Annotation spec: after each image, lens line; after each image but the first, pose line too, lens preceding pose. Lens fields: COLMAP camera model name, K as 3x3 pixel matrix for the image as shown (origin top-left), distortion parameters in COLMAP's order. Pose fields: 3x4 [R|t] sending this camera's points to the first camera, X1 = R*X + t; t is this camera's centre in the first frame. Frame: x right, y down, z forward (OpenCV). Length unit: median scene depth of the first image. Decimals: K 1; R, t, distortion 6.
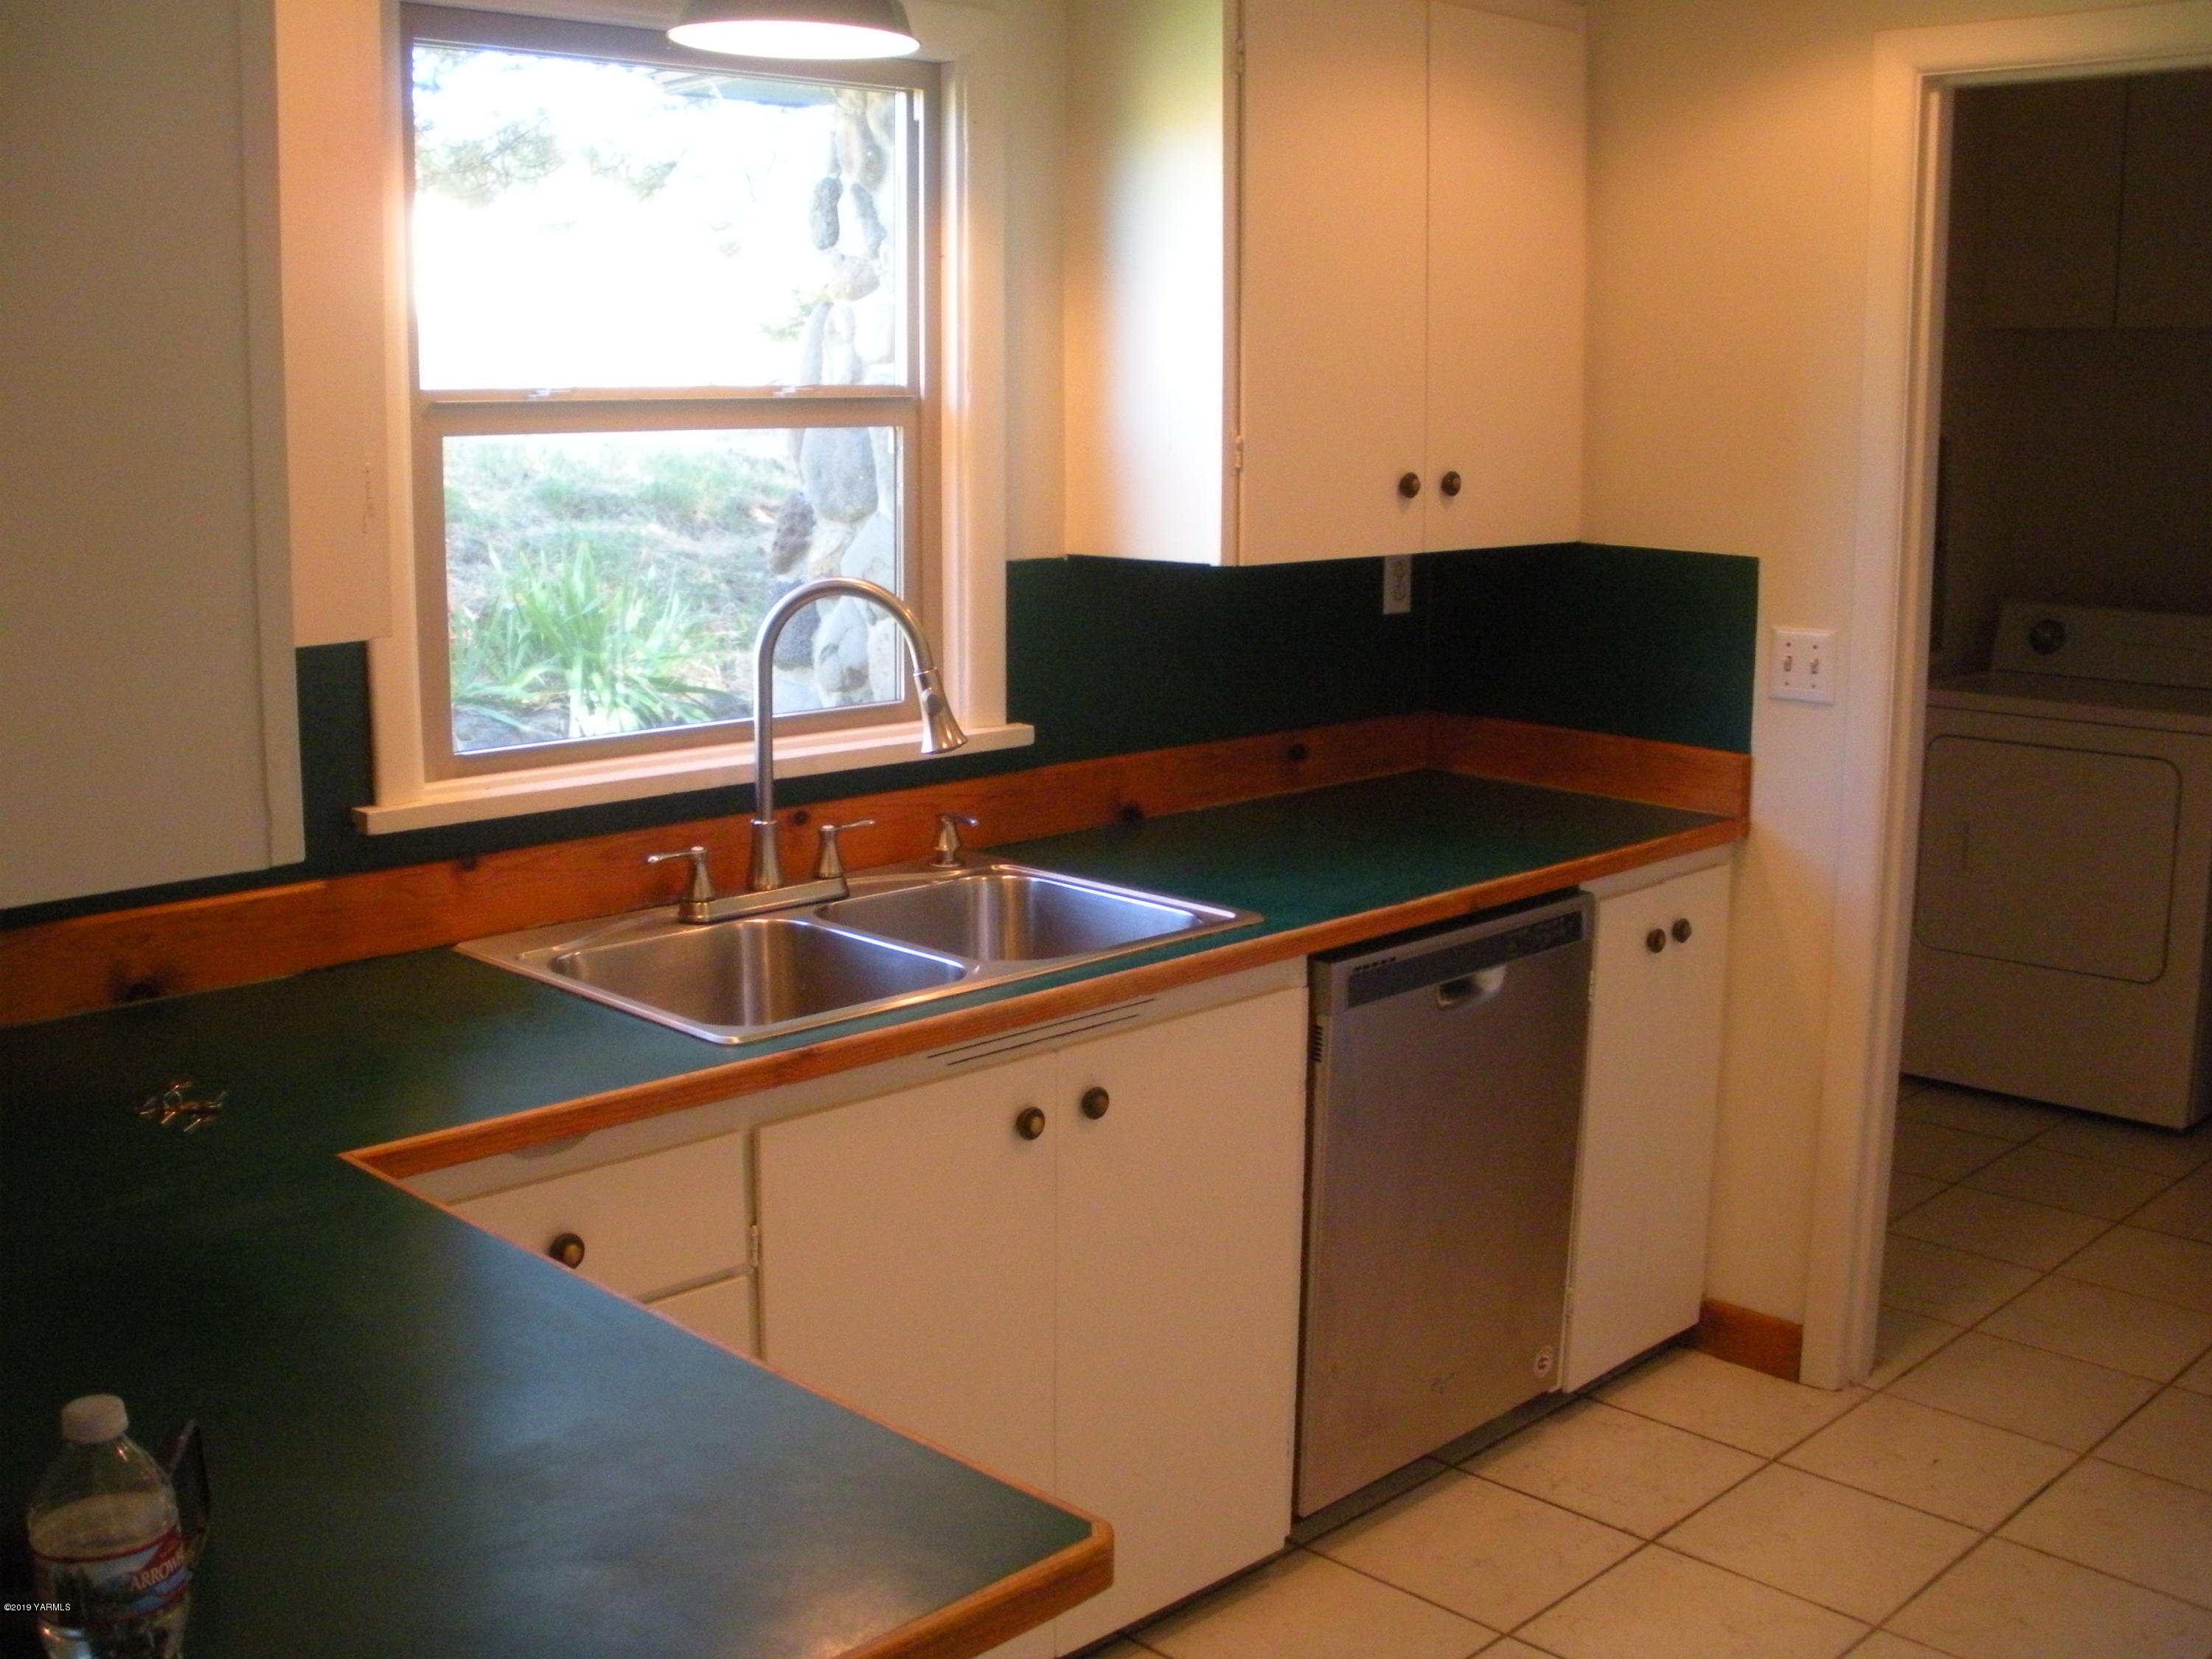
lens RADIAL K [[2384.6, 0, 1053.7], [0, 2384.6, 828.9], [0, 0, 1]] dist [-0.296910, 0.361975]
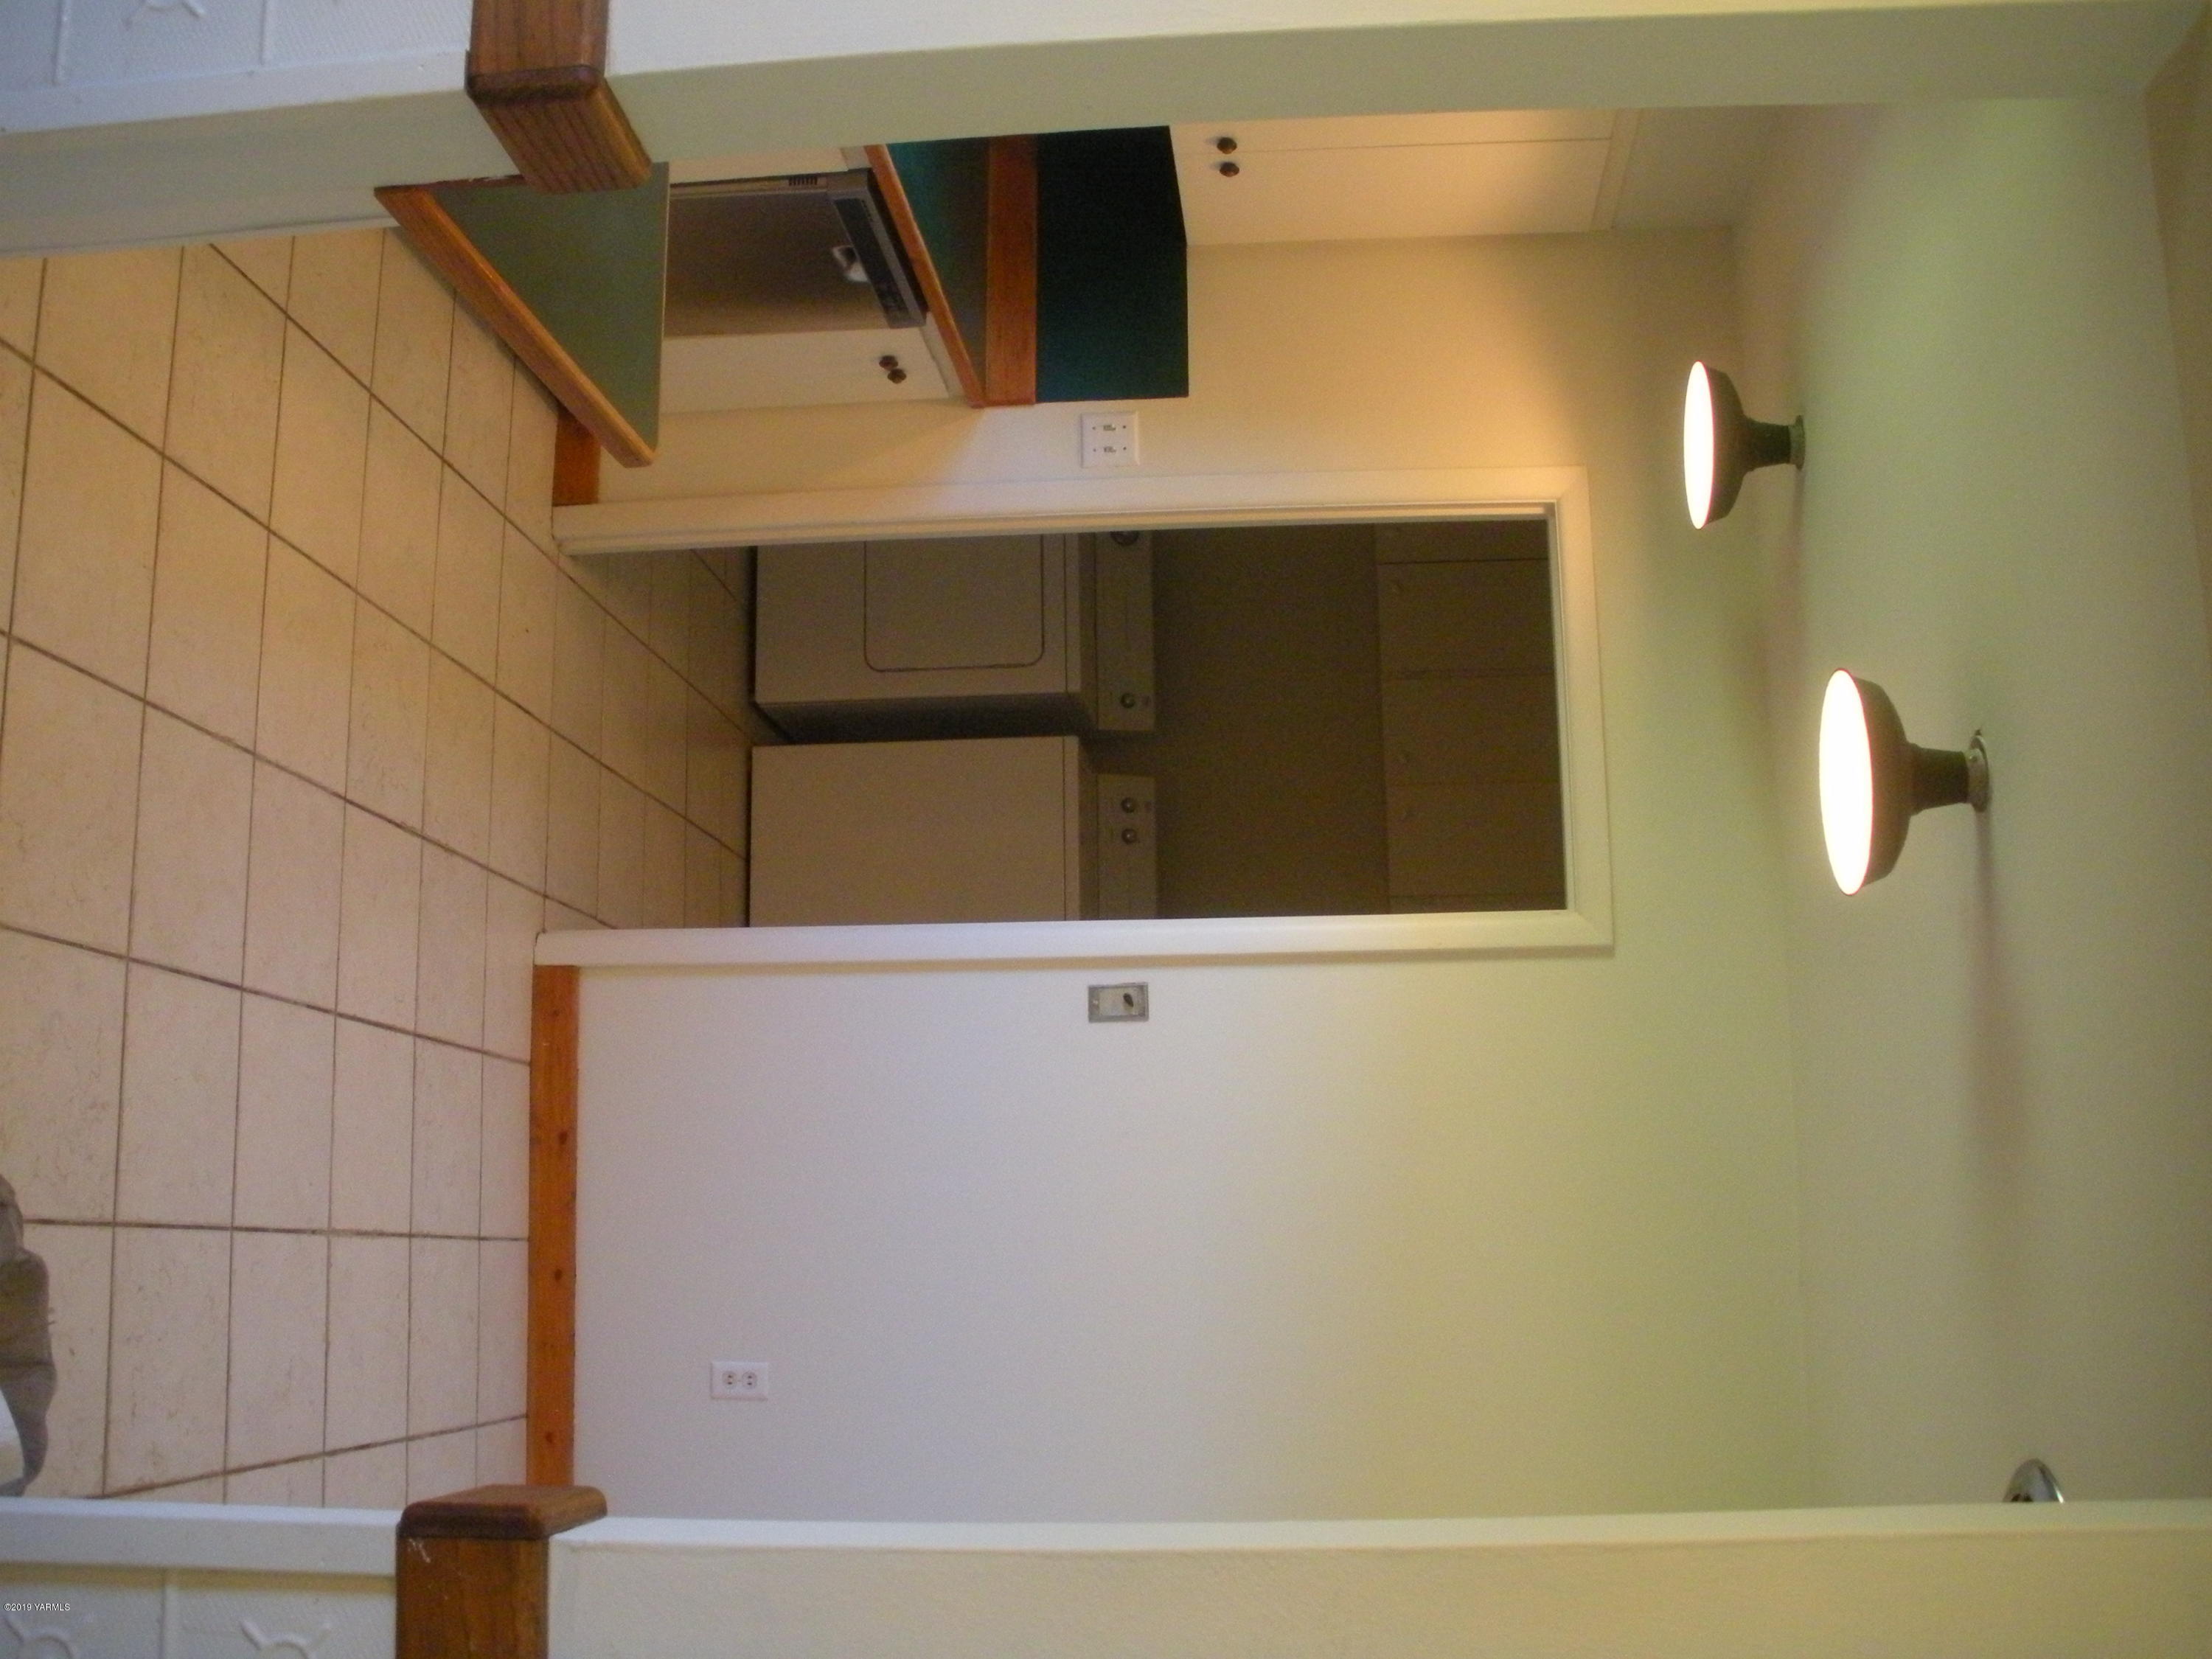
lens RADIAL K [[2384.6, 0, 1053.7], [0, 2384.6, 828.9], [0, 0, 1]] dist [-0.296910, 0.361975]
pose [[0.085284, 0.817768, 0.569195, -0.269724], [-0.990134, 0.133309, -0.043172, 0.049608], [-0.111183, -0.559897, 0.821069, -0.222428]]
